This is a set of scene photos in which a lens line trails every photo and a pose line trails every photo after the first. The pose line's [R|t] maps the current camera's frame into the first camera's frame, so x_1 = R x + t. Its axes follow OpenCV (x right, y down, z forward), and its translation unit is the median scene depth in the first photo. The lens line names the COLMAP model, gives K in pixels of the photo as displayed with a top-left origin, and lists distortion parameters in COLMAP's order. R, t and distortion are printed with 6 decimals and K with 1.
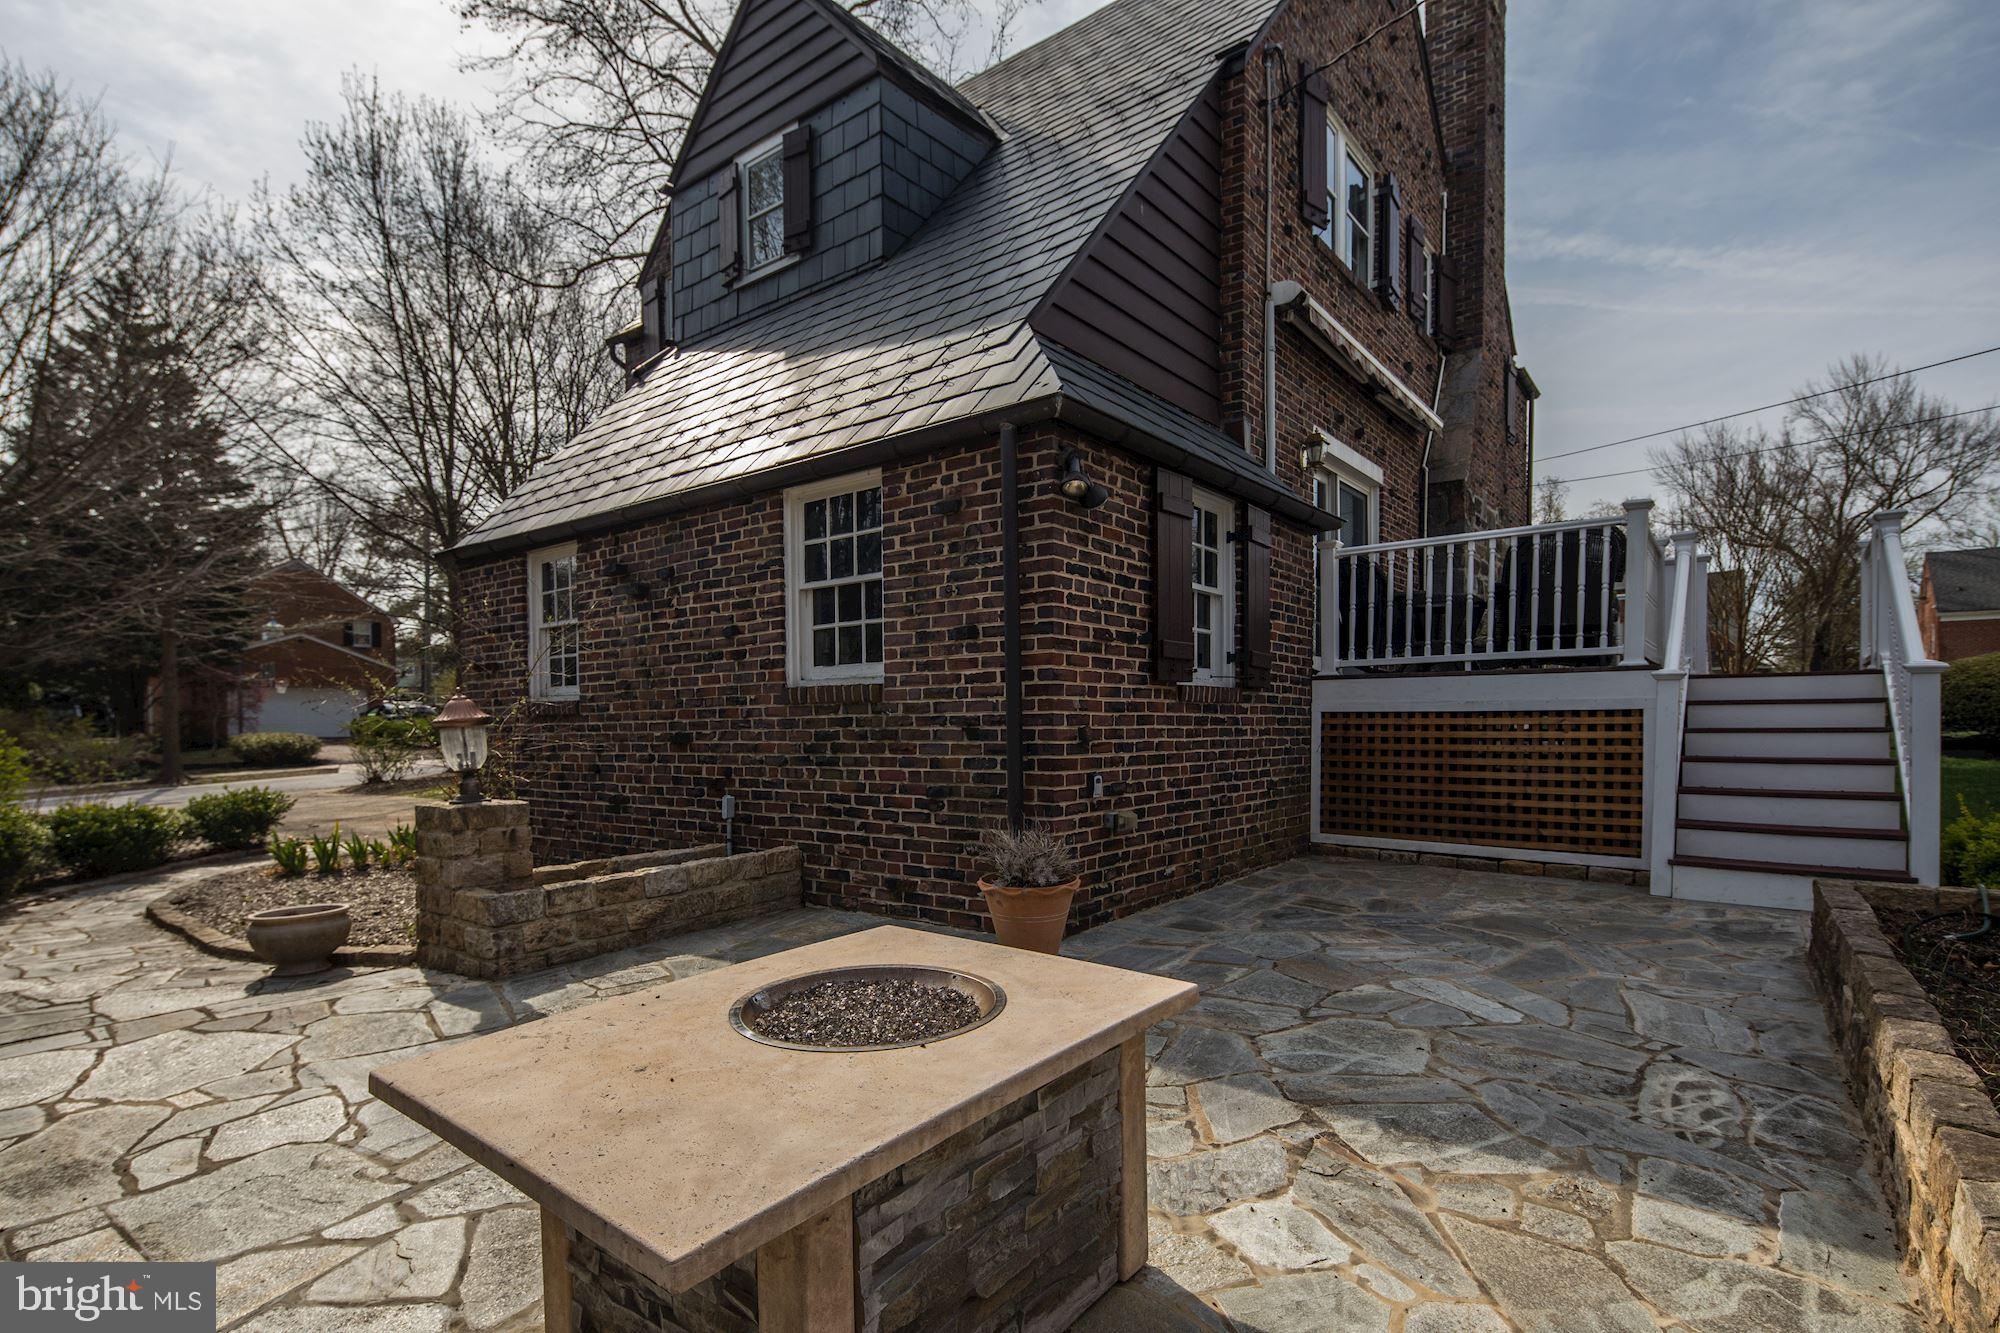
lens RADIAL K [[966.2, 0, 984.1], [0, 966.2, 751.6], [0, 0, 1]] dist [0.005391, -0.005067]
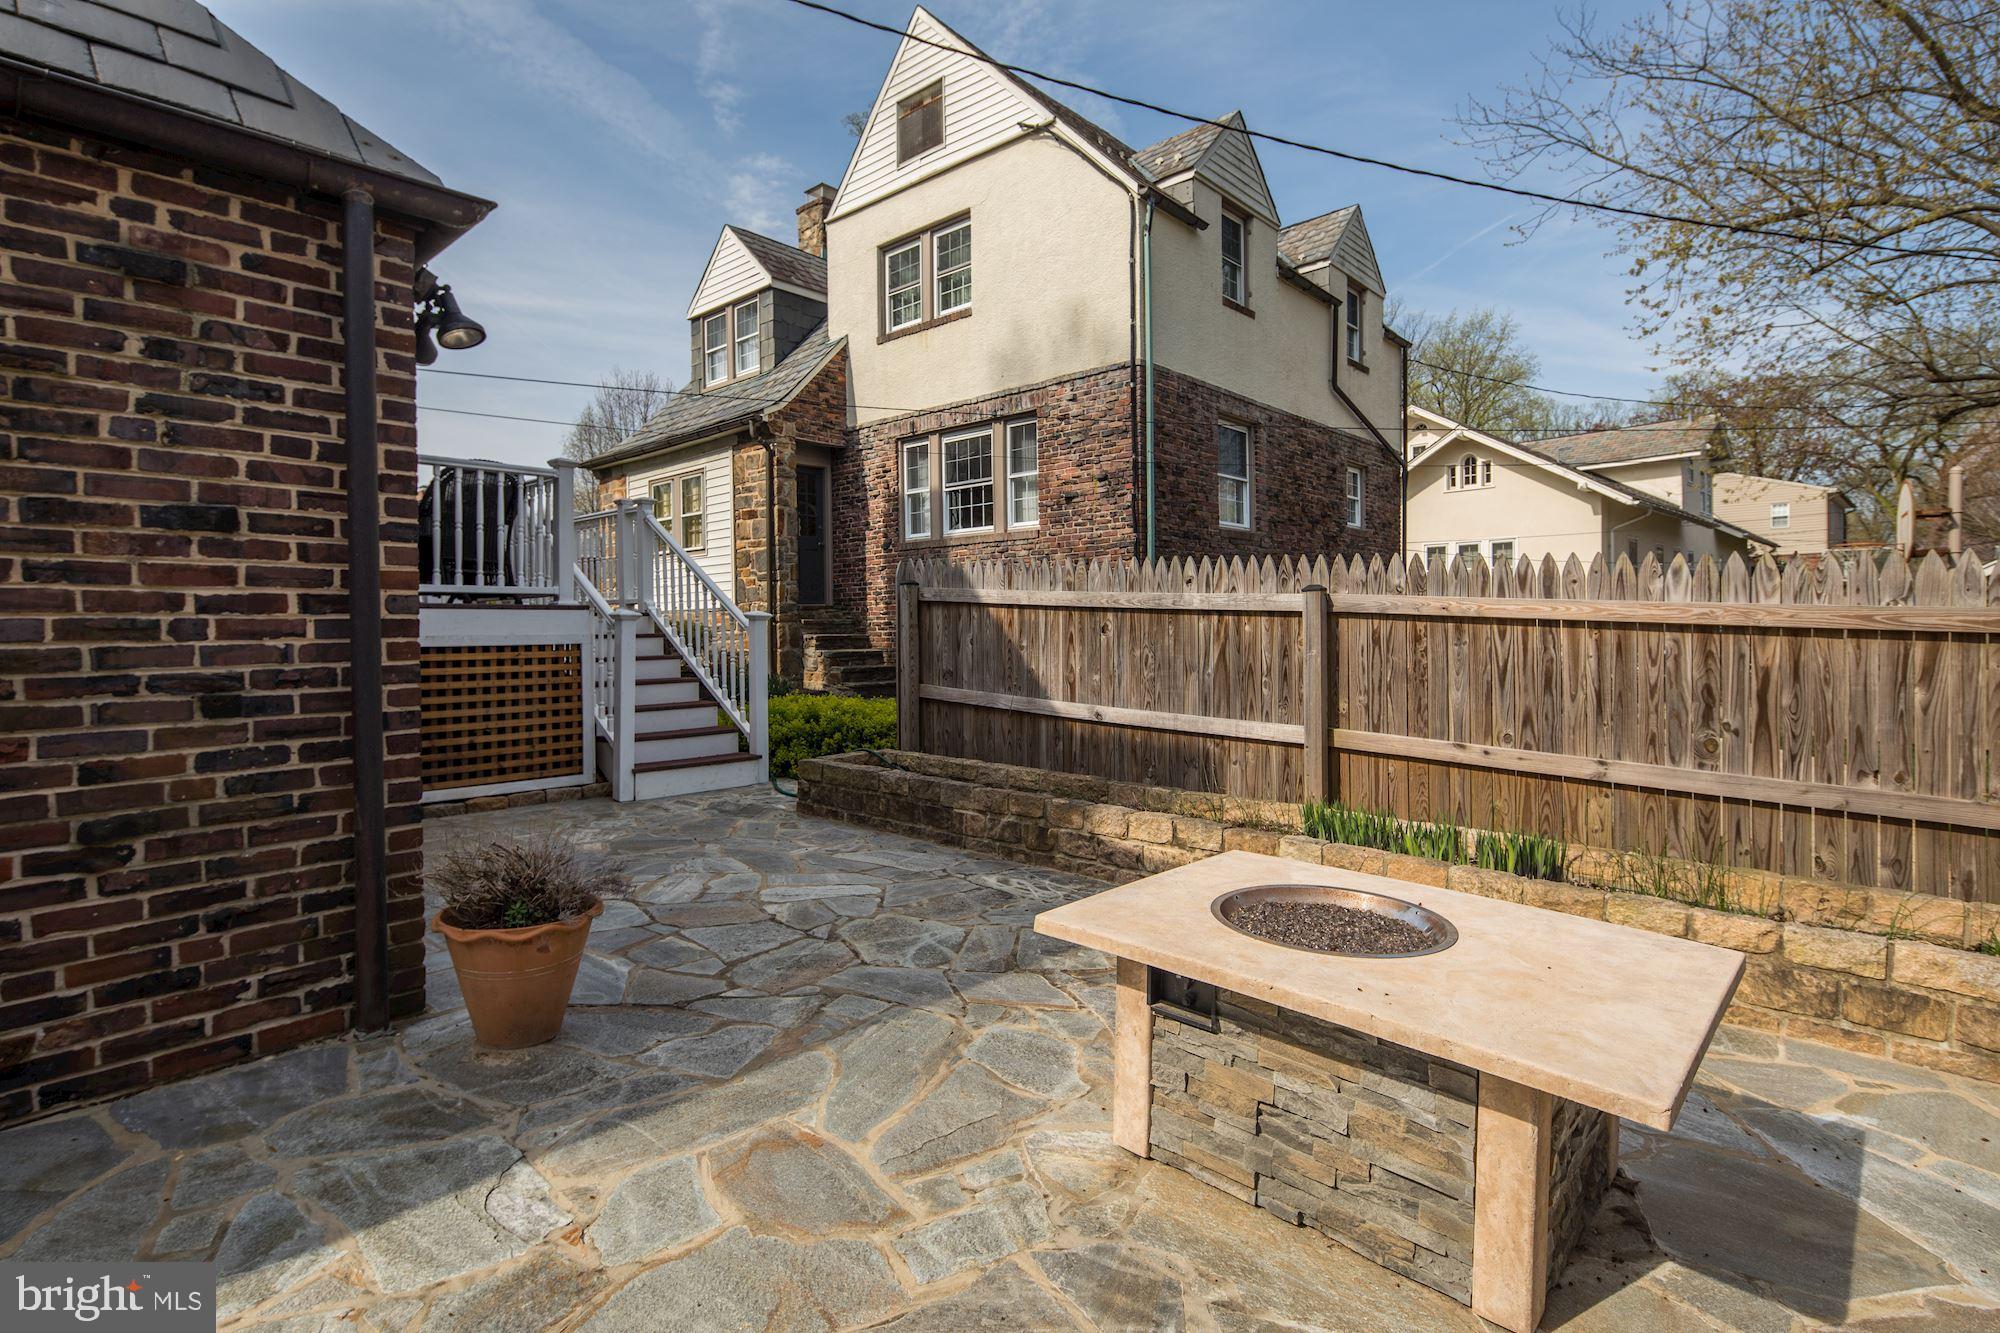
lens RADIAL K [[966.2, 0, 1003.5], [0, 966.2, 661.5], [0, 0, 1]] dist [0.005391, -0.005067]
pose [[0.068422, -0.029021, 0.997234, -0.503651], [0.042335, 0.998761, 0.026161, -0.037565], [-0.996758, 0.040428, 0.069566, 0.504299]]
